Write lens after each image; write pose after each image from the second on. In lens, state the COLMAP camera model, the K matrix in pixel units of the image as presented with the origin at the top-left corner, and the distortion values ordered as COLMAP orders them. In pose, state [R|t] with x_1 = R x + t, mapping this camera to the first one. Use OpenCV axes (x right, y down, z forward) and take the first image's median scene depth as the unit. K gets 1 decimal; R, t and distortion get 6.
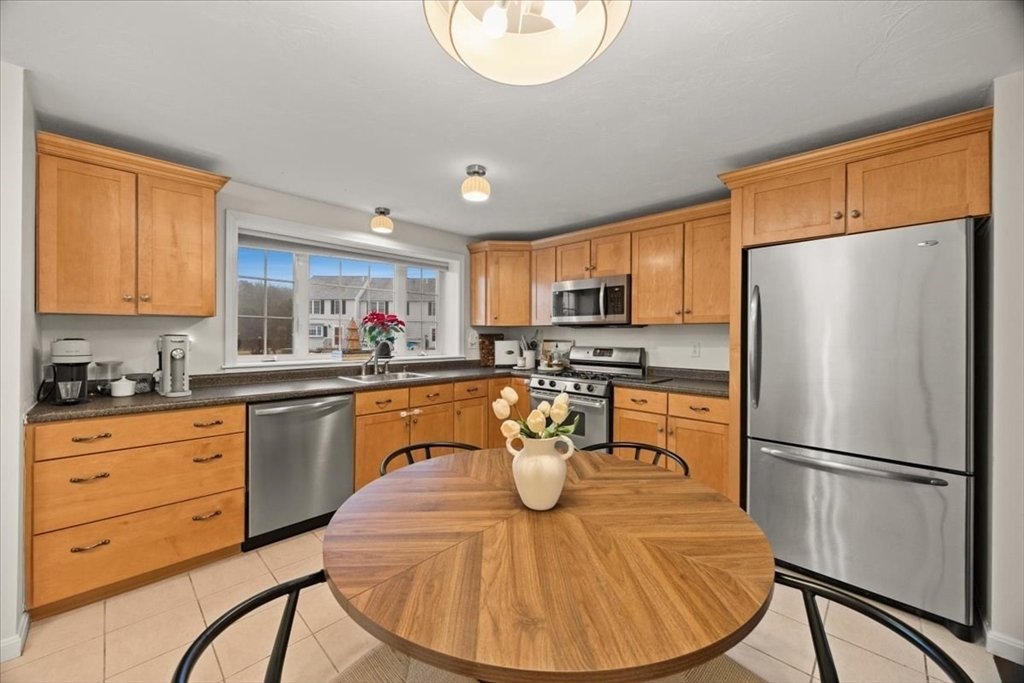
lens RADIAL K [[389.4, 0, 508.0], [0, 389.4, 333.1], [0, 0, 1]] dist [-0.007519, 0.000351]
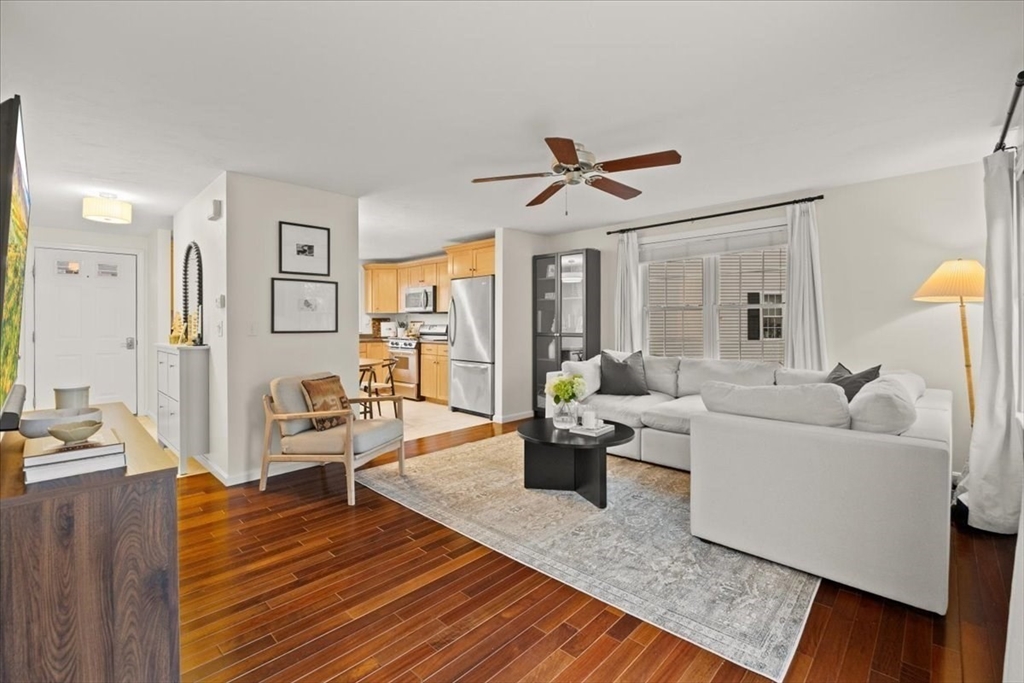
lens RADIAL K [[445.9, 0, 500.6], [0, 445.9, 325.1], [0, 0, 1]] dist [-0.010182, 0.000590]
pose [[0.999952, -0.007108, -0.006729, 0.638294], [0.007171, 0.999929, 0.009486, 0.022566], [0.006662, -0.009534, 0.999932, -1.168852]]
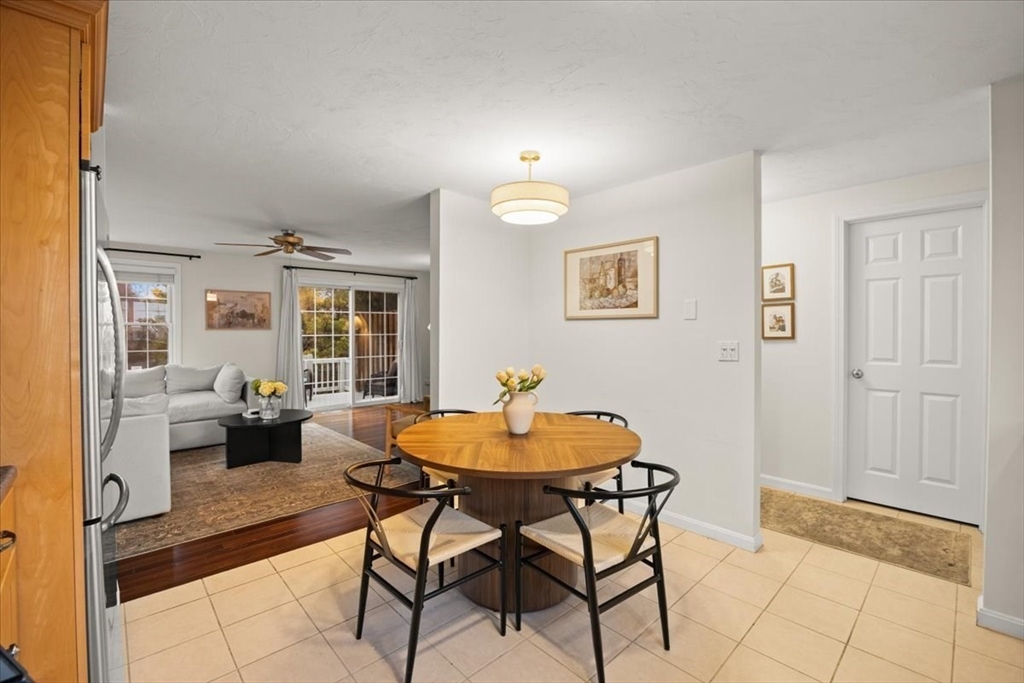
lens RADIAL K [[441.9, 0, 509.3], [0, 441.9, 333.6], [0, 0, 1]] dist [-0.024113, 0.000137]
pose [[-0.999166, -0.005149, 0.040506, 0.015449], [-0.005107, 0.999986, 0.001144, 0.002834], [-0.040511, 0.000937, -0.999179, 1.071215]]
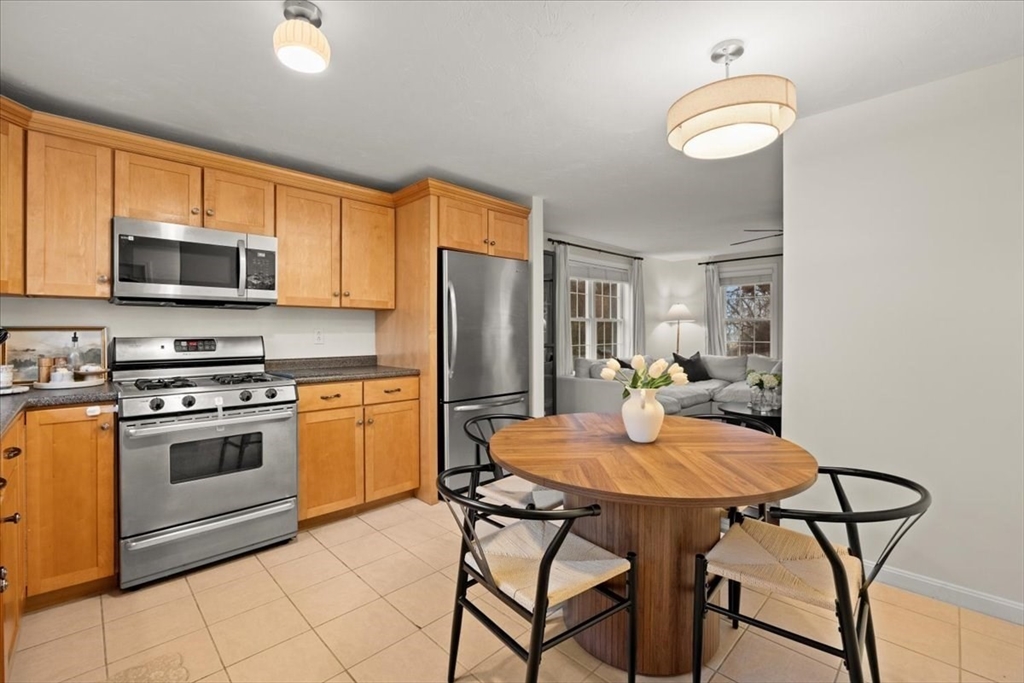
lens RADIAL K [[441.9, 0, 509.3], [0, 441.9, 333.6], [0, 0, 1]] dist [-0.024113, 0.000137]
pose [[0.019321, -0.012040, 0.999741, -0.524255], [-0.005006, 0.999914, 0.012139, 0.021187], [-0.999801, -0.005240, 0.019259, 0.523415]]
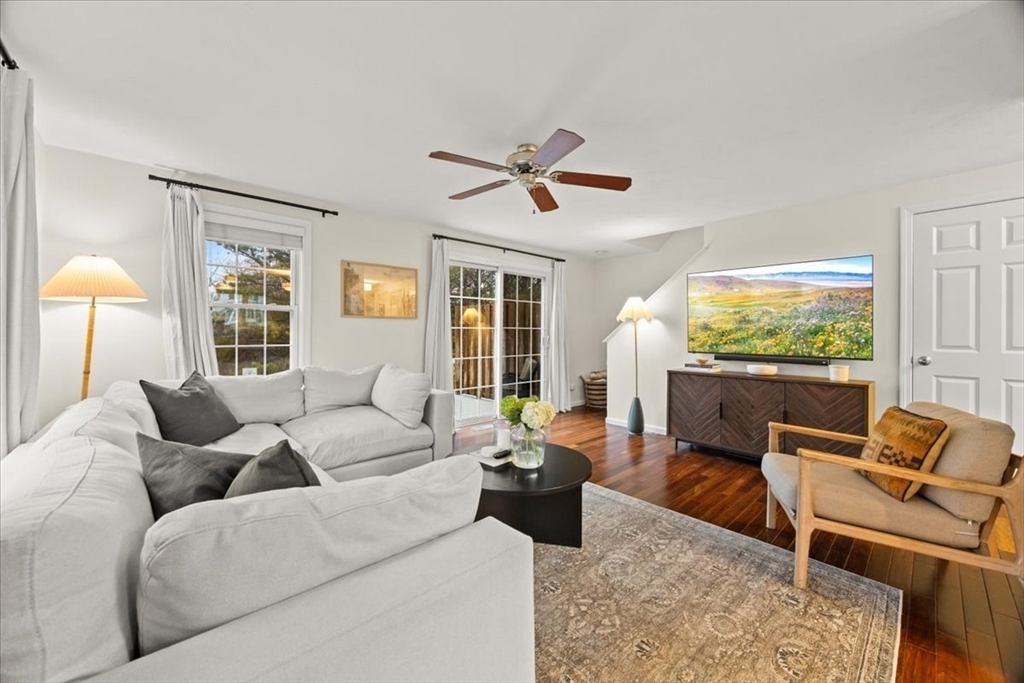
lens RADIAL K [[389.4, 0, 508.0], [0, 389.4, 333.1], [0, 0, 1]] dist [-0.007519, 0.000351]
pose [[-0.998340, -0.008977, 0.056892, 0.769440], [-0.009365, 0.999935, -0.006549, 0.045186], [-0.056830, -0.007071, -0.998359, 0.447259]]
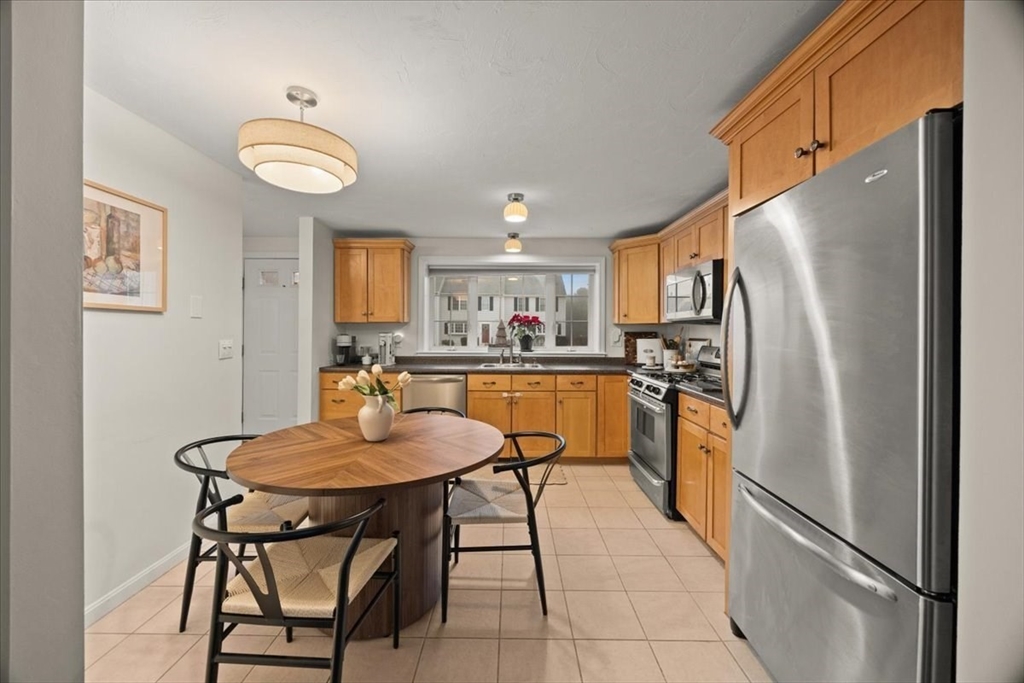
lens RADIAL K [[389.4, 0, 508.0], [0, 389.4, 333.1], [0, 0, 1]] dist [-0.007519, 0.000351]
pose [[0.694513, 0.000946, -0.719480, 0.585801], [0.002467, 0.999990, 0.003695, 0.000584], [0.719476, -0.004341, 0.694503, 0.104121]]
